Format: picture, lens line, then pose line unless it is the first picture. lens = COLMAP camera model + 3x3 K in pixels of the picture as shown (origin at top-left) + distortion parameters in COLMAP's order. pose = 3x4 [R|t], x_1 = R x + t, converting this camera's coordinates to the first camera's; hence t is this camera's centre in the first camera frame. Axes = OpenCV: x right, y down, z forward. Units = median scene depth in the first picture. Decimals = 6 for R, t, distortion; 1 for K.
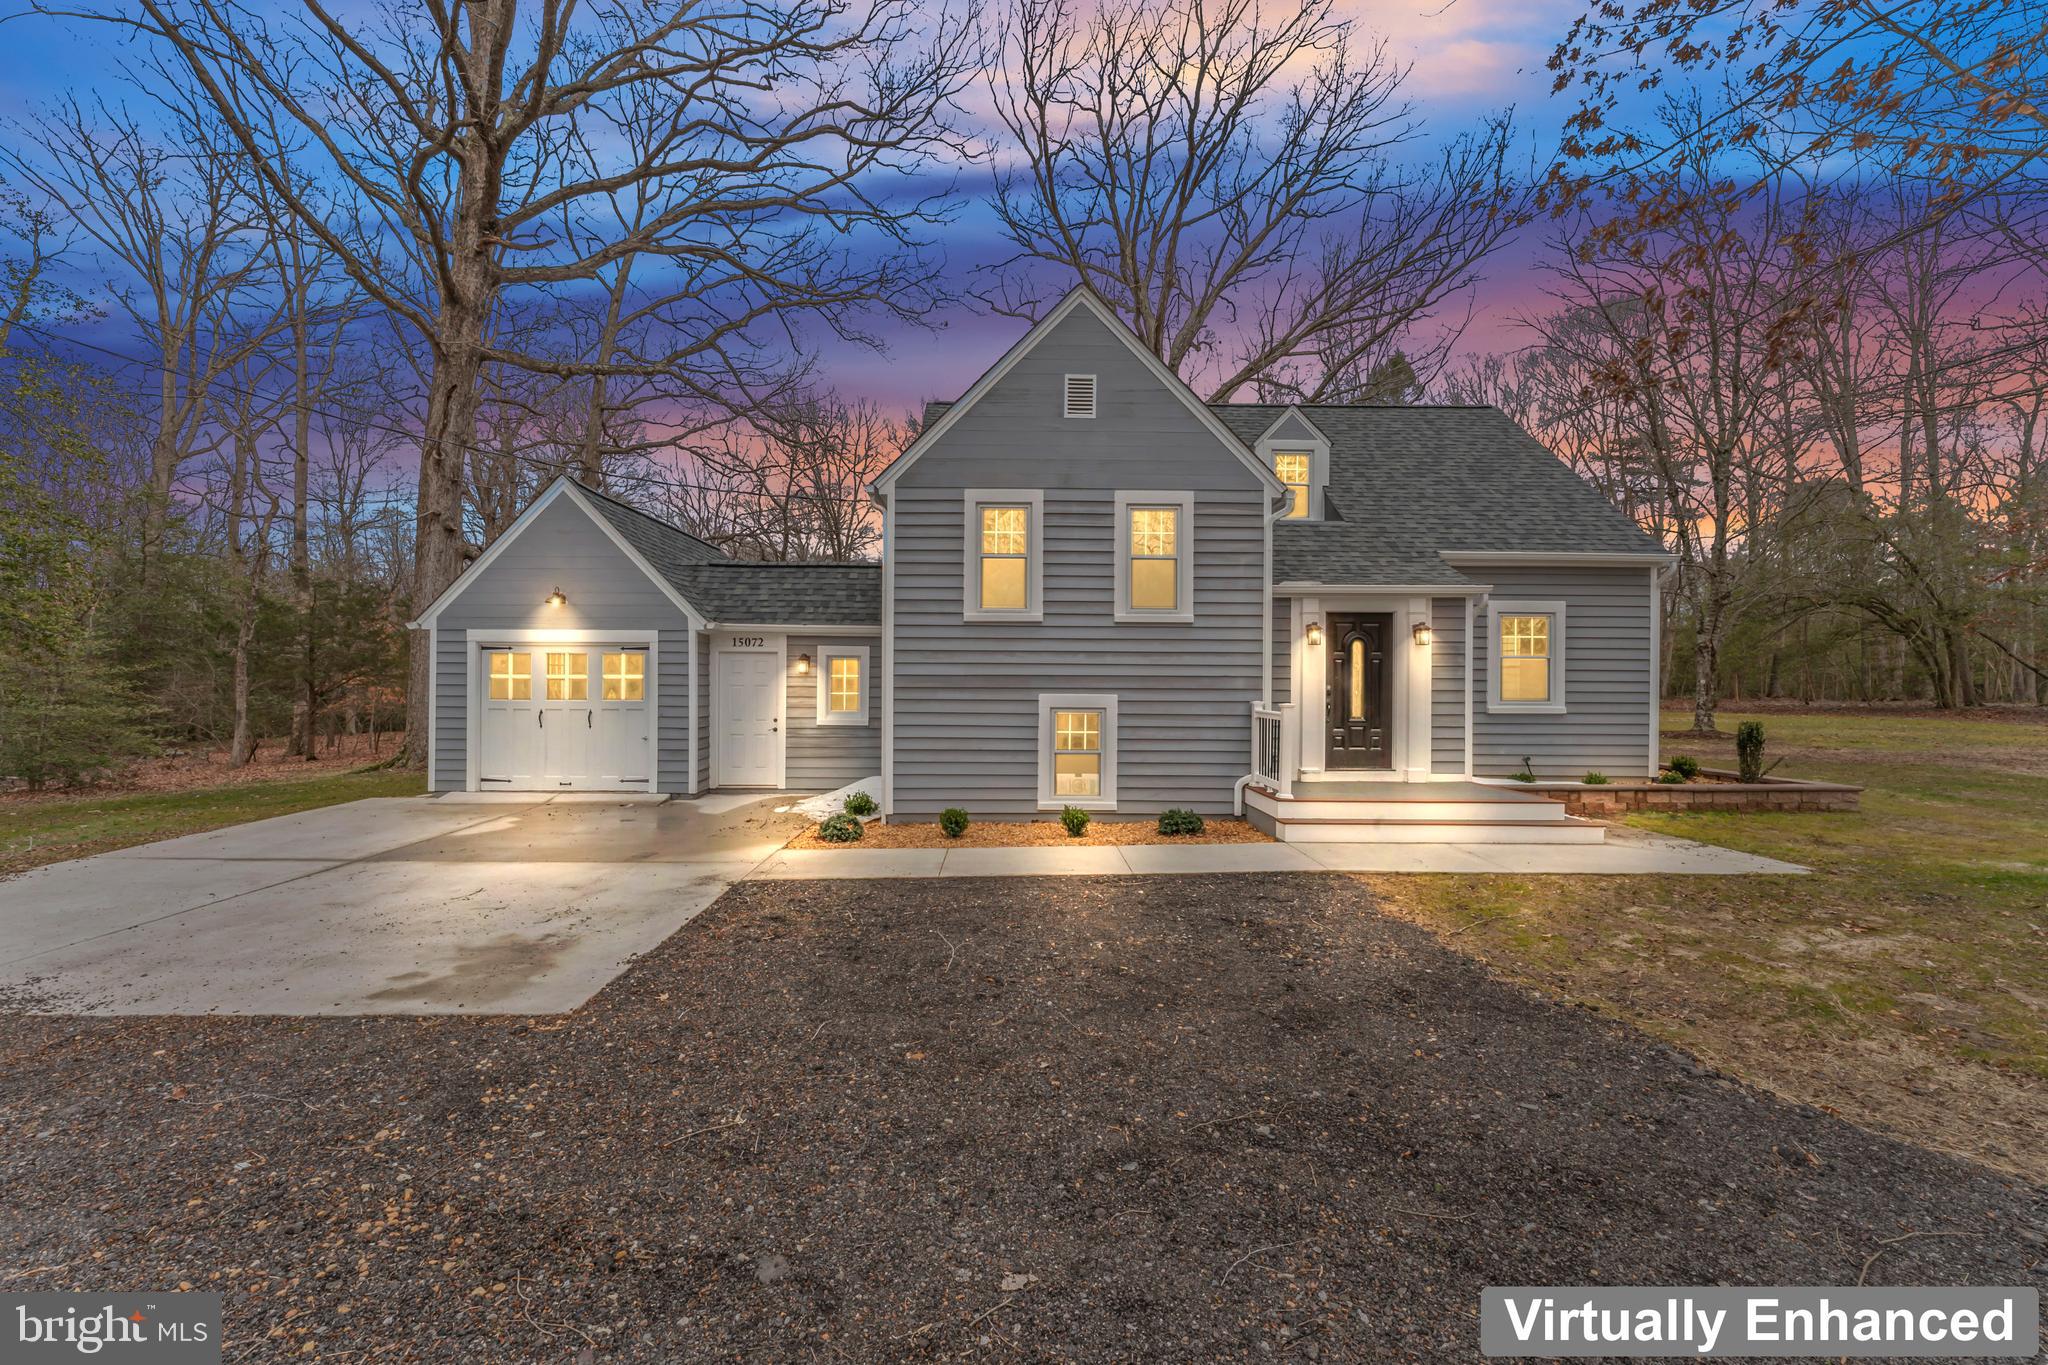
lens RADIAL K [[823.0, 0, 1024.0], [0, 823.0, 682.5], [0, 0, 1]] dist [0.000163, 0.000010]
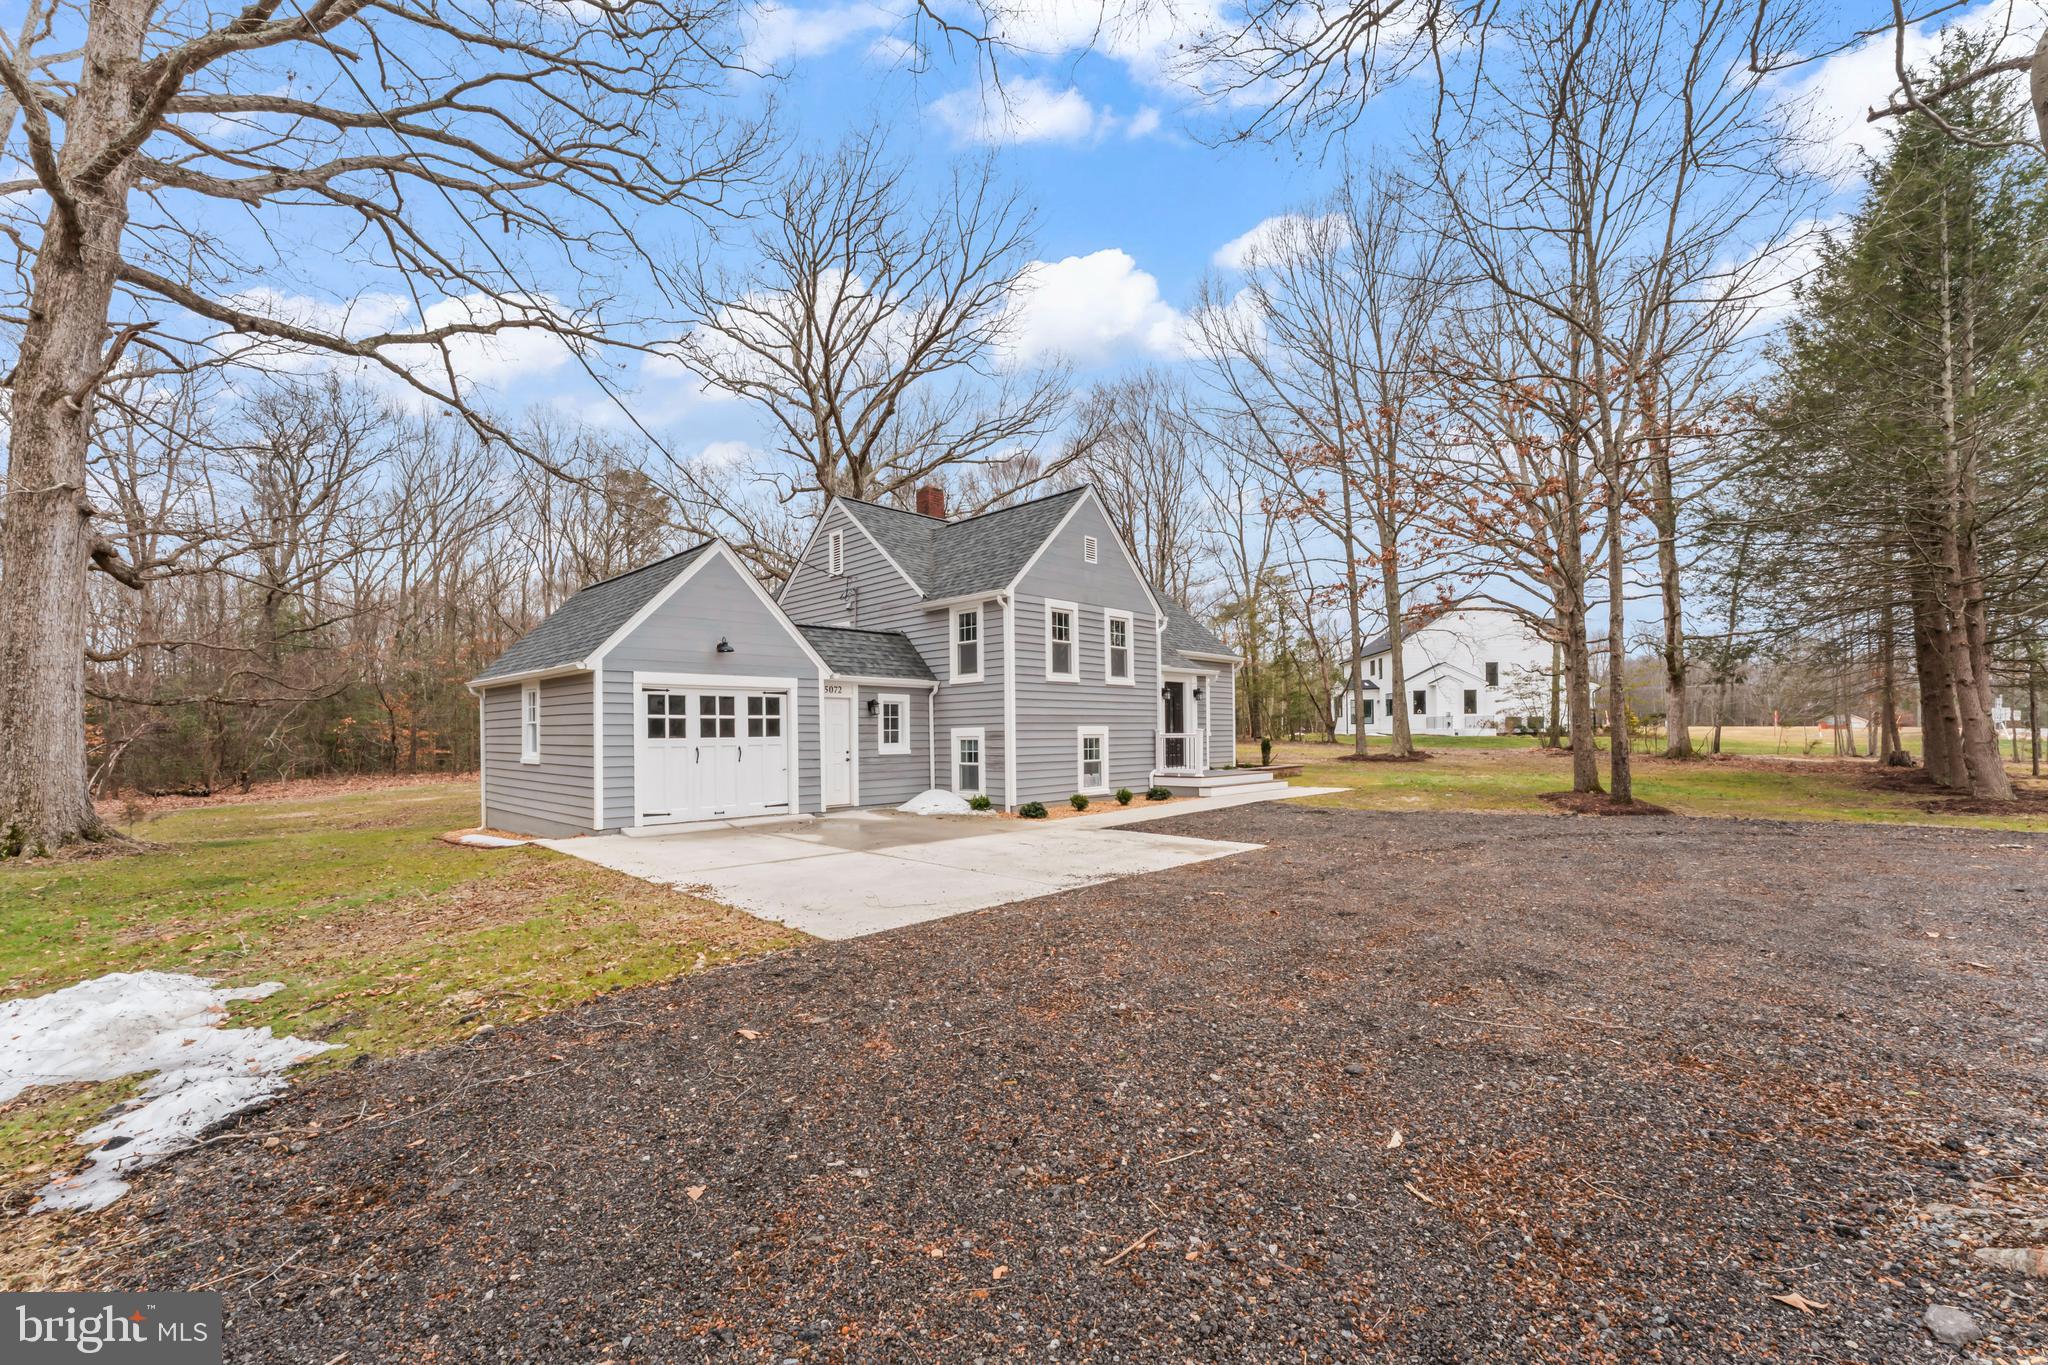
lens RADIAL K [[823.0, 0, 1024.0], [0, 823.0, 682.5], [0, 0, 1]] dist [0.000163, 0.000010]
pose [[0.703930, 0.027804, 0.709724, -1.160976], [0.005019, 0.999014, -0.044115, -0.002197], [-0.710251, 0.034616, 0.703097, -0.092498]]
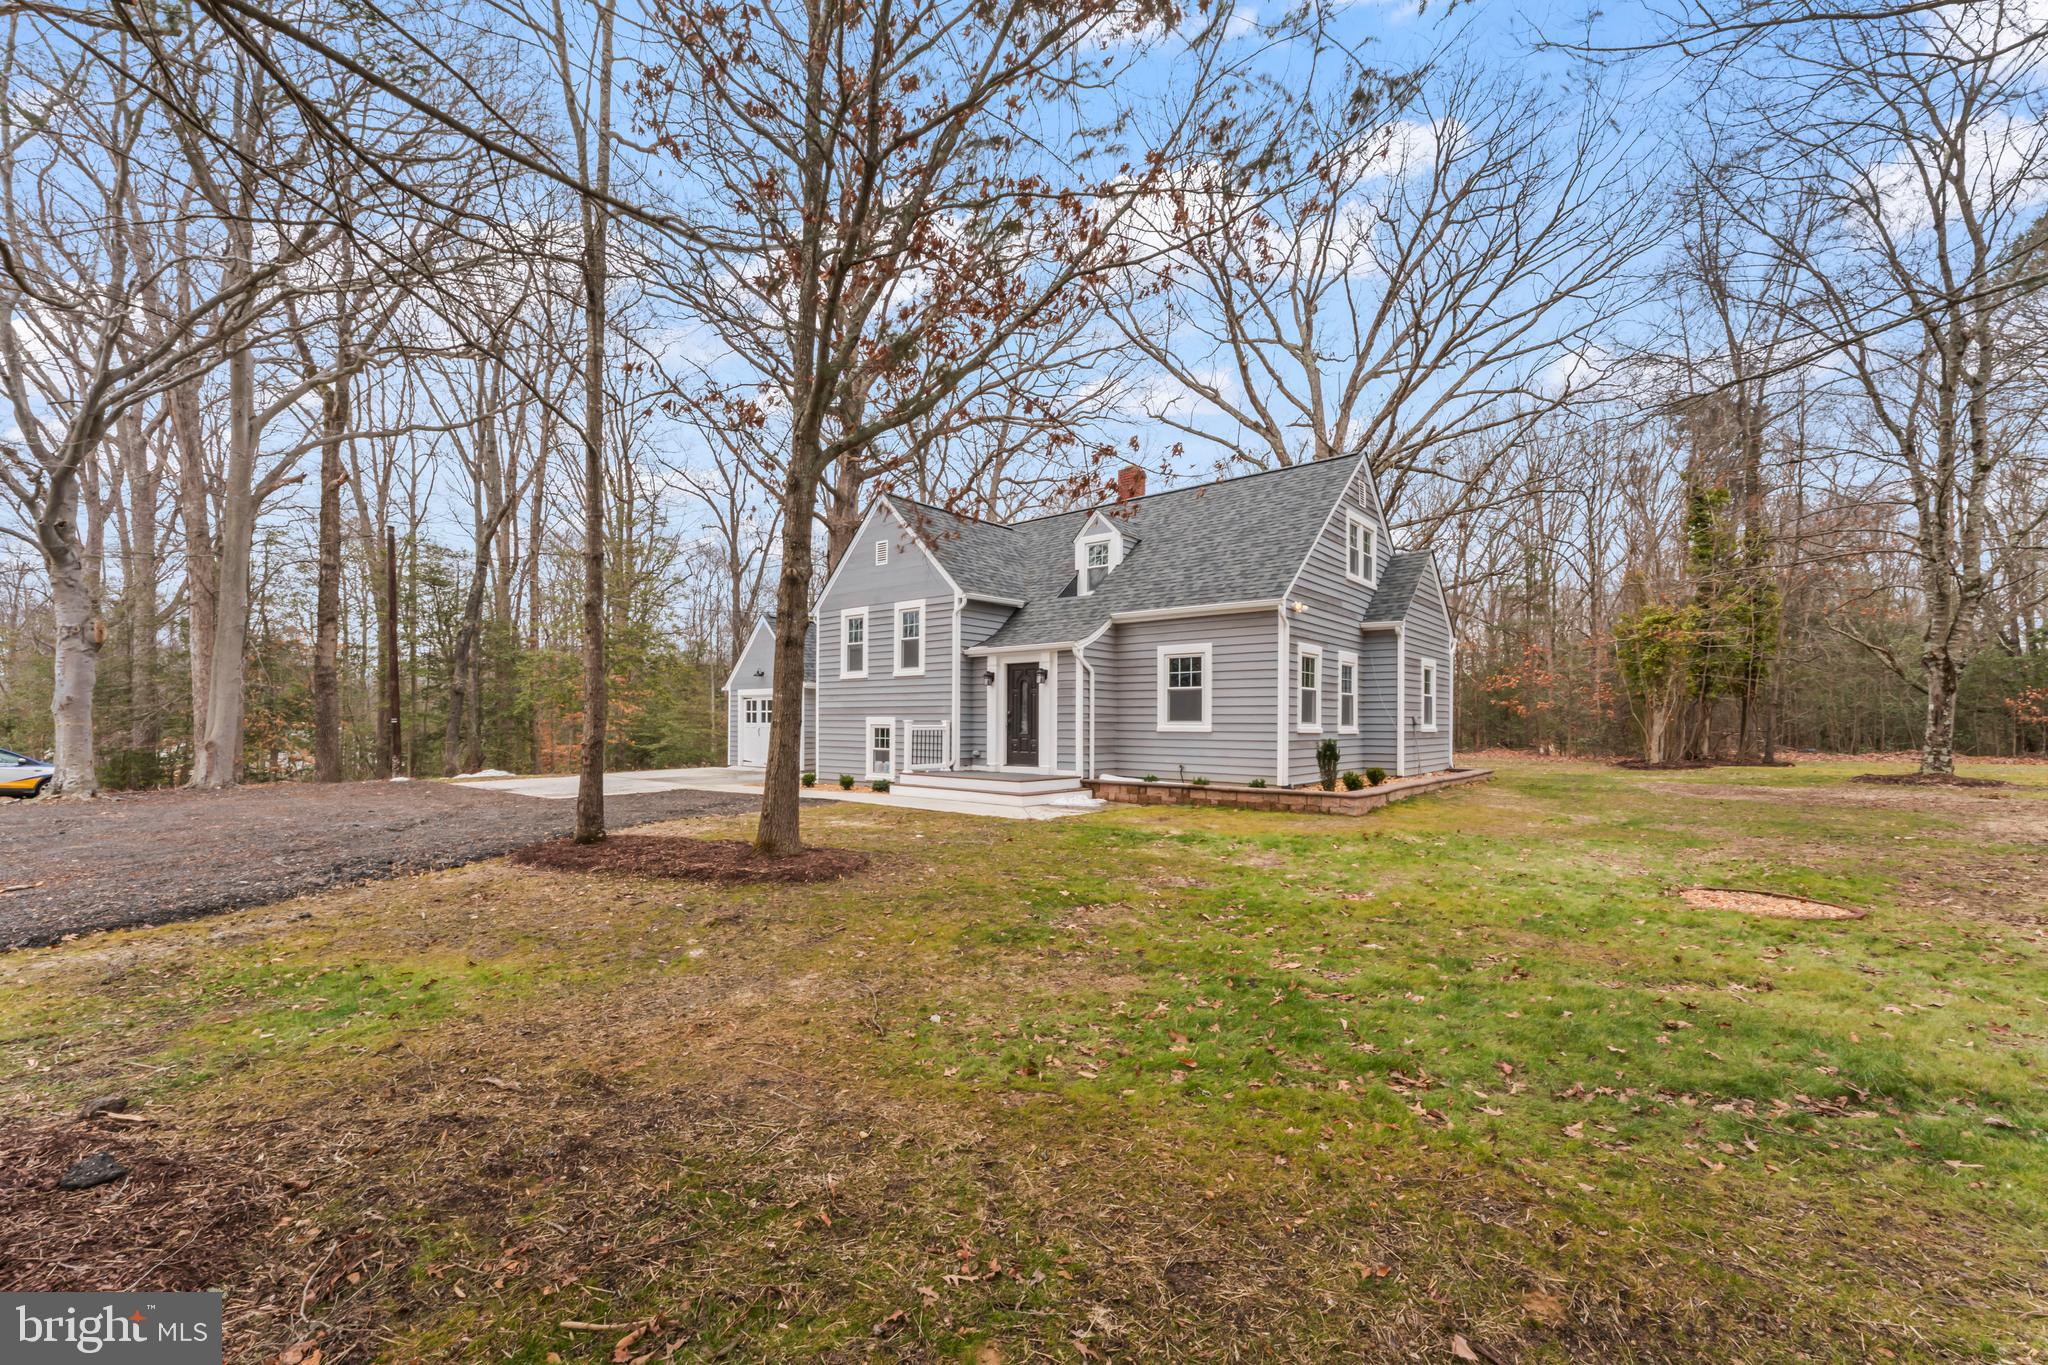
lens RADIAL K [[823.0, 0, 1024.0], [0, 823.0, 682.5], [0, 0, 1]] dist [0.000163, 0.000010]
pose [[0.764586, -0.033875, -0.643631, 1.401784], [0.001675, 0.998719, -0.050574, 0.028065], [0.644520, 0.037590, 0.763663, -0.180274]]
